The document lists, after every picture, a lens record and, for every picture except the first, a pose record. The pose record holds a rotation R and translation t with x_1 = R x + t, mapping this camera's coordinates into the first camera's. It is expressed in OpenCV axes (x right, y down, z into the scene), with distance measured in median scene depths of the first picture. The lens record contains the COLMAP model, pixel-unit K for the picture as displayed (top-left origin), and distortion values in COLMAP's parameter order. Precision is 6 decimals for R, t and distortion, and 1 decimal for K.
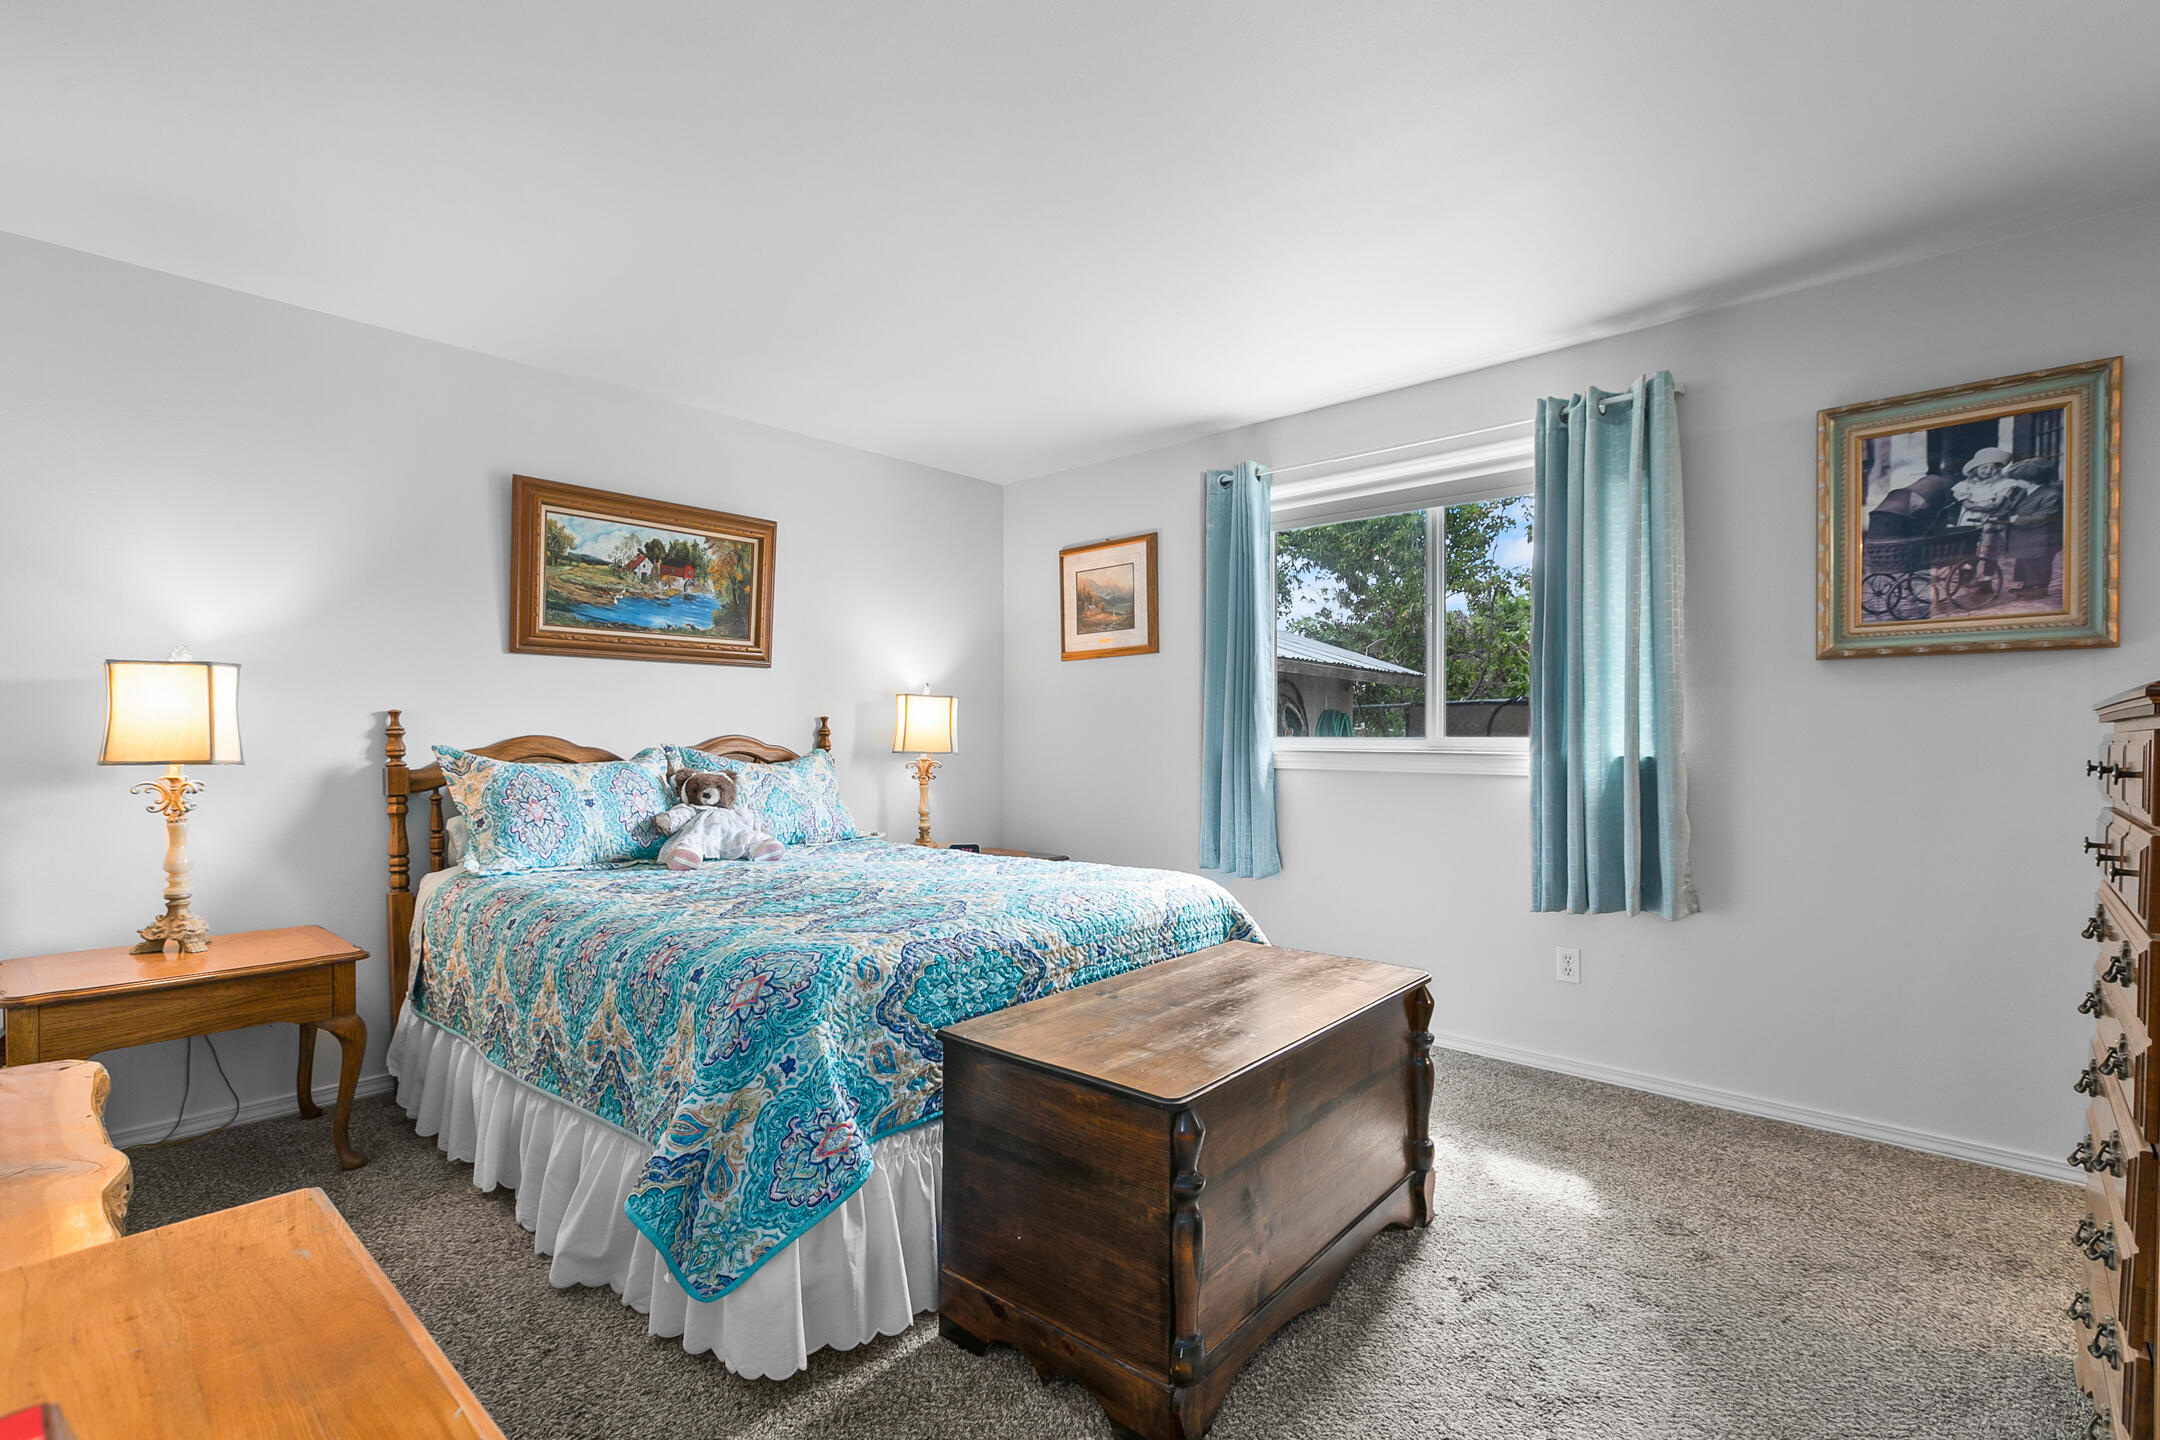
lens RADIAL K [[988.5, 0, 1079.3], [0, 988.5, 721.4], [0, 0, 1]] dist [0.002256, -0.001856]
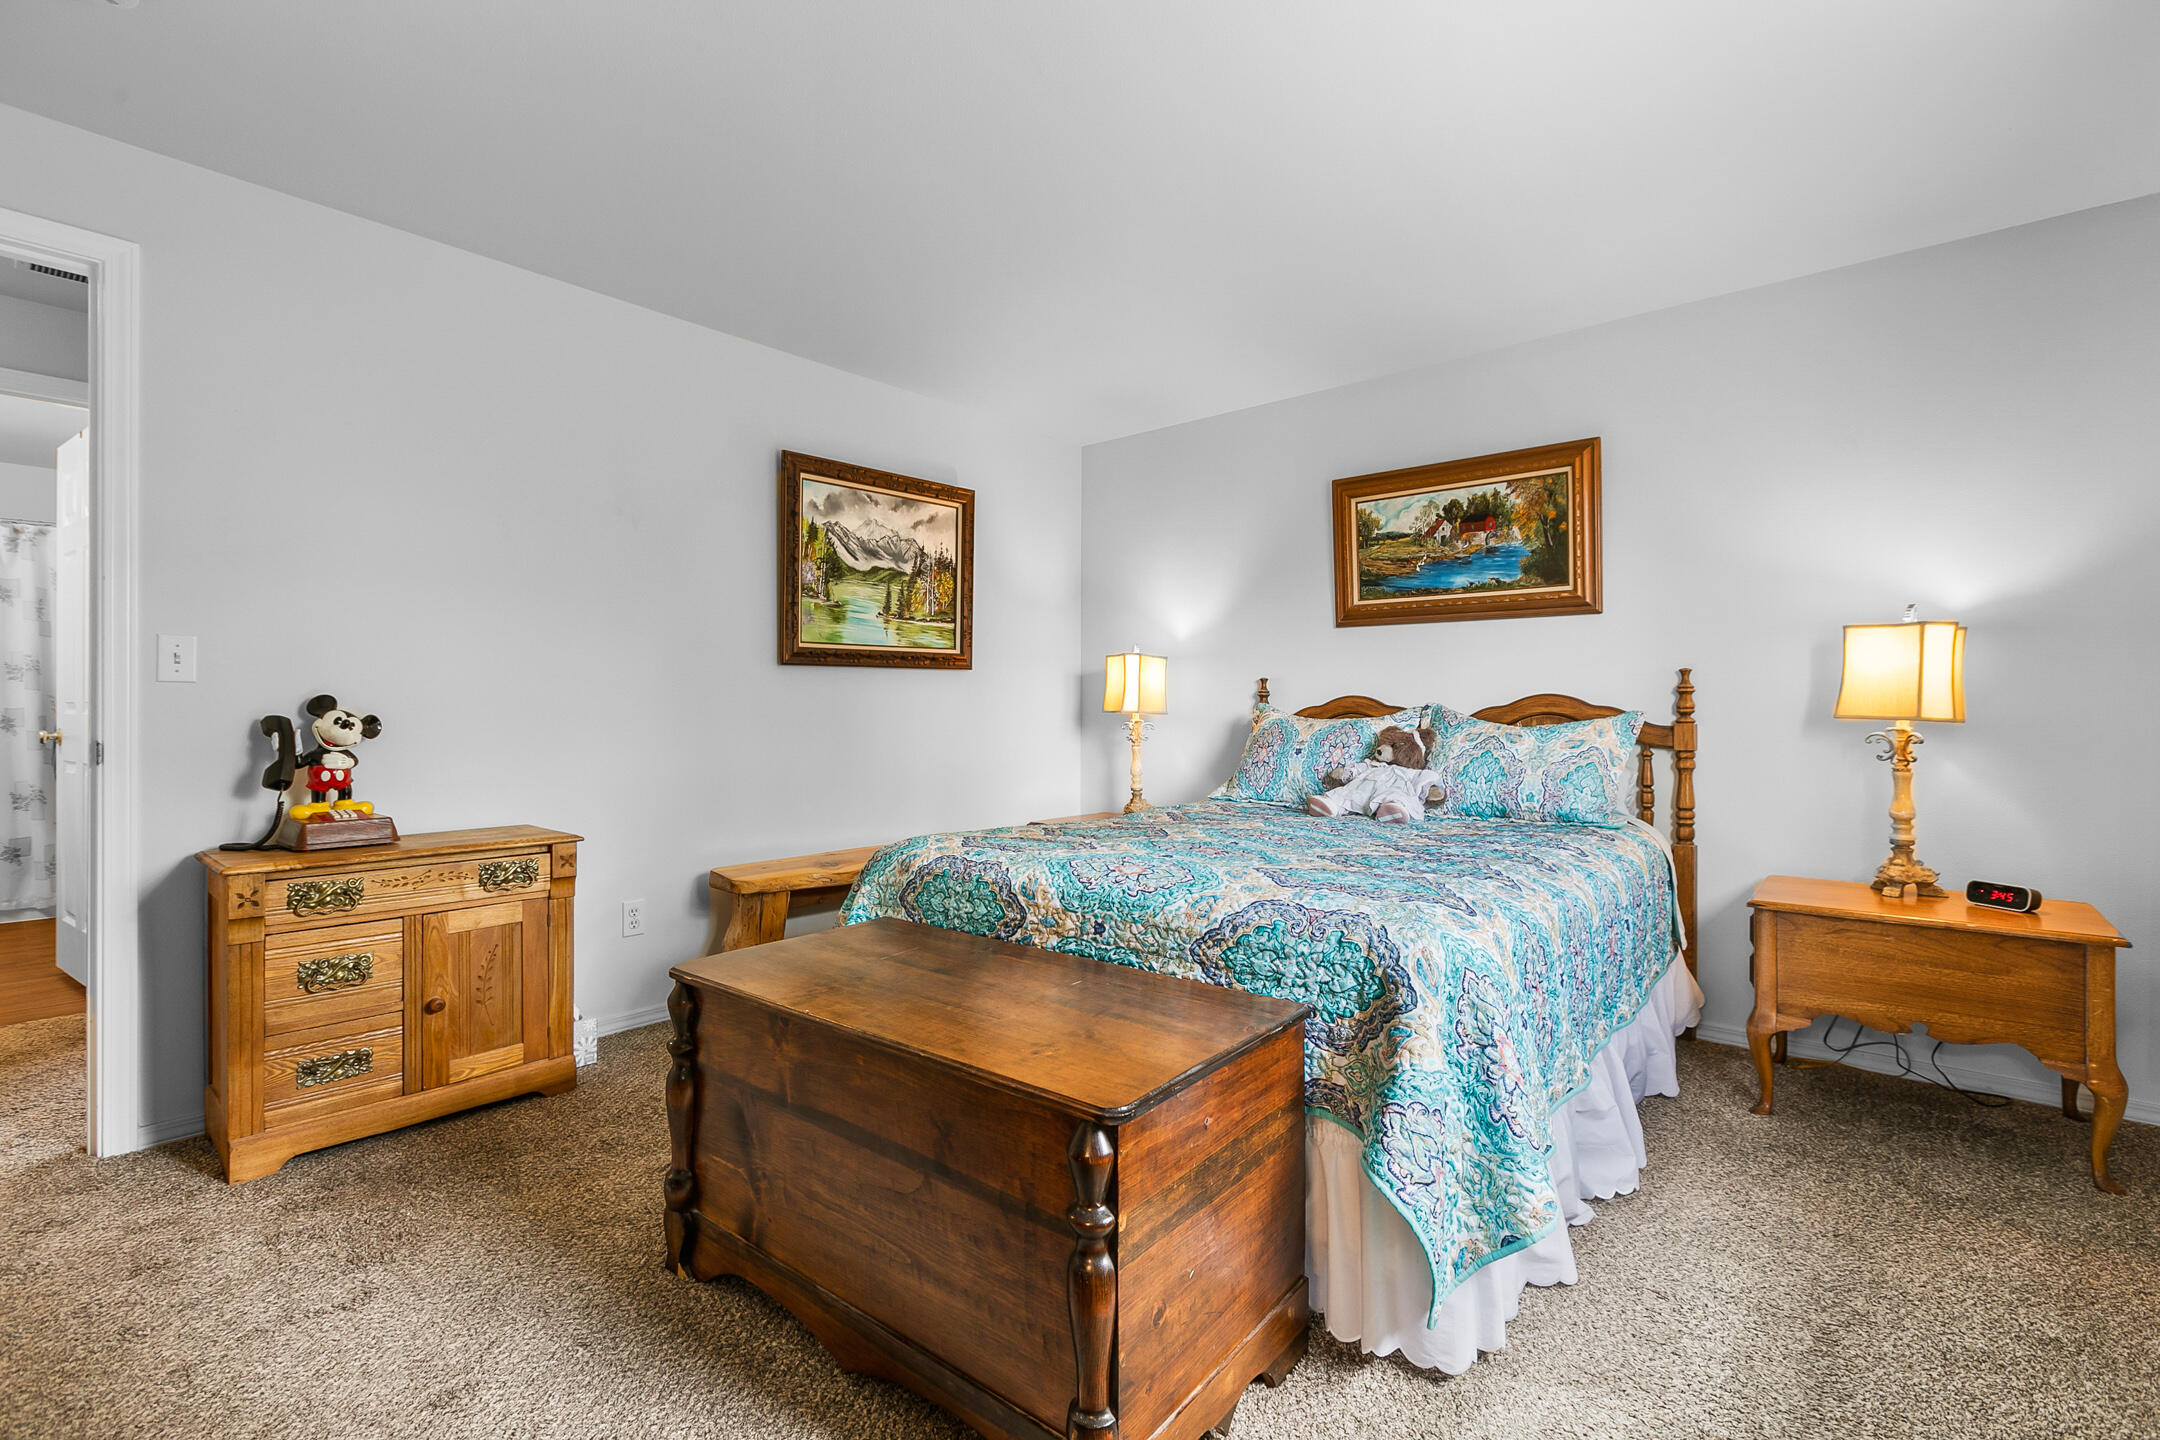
lens RADIAL K [[988.5, 0, 1079.9], [0, 988.5, 719.0], [0, 0, 1]] dist [0.002256, -0.001856]
pose [[0.016345, 0.019456, -0.999677, 0.580873], [0.020473, 0.999595, 0.019790, 0.011480], [0.999657, -0.020790, 0.015940, 0.603343]]
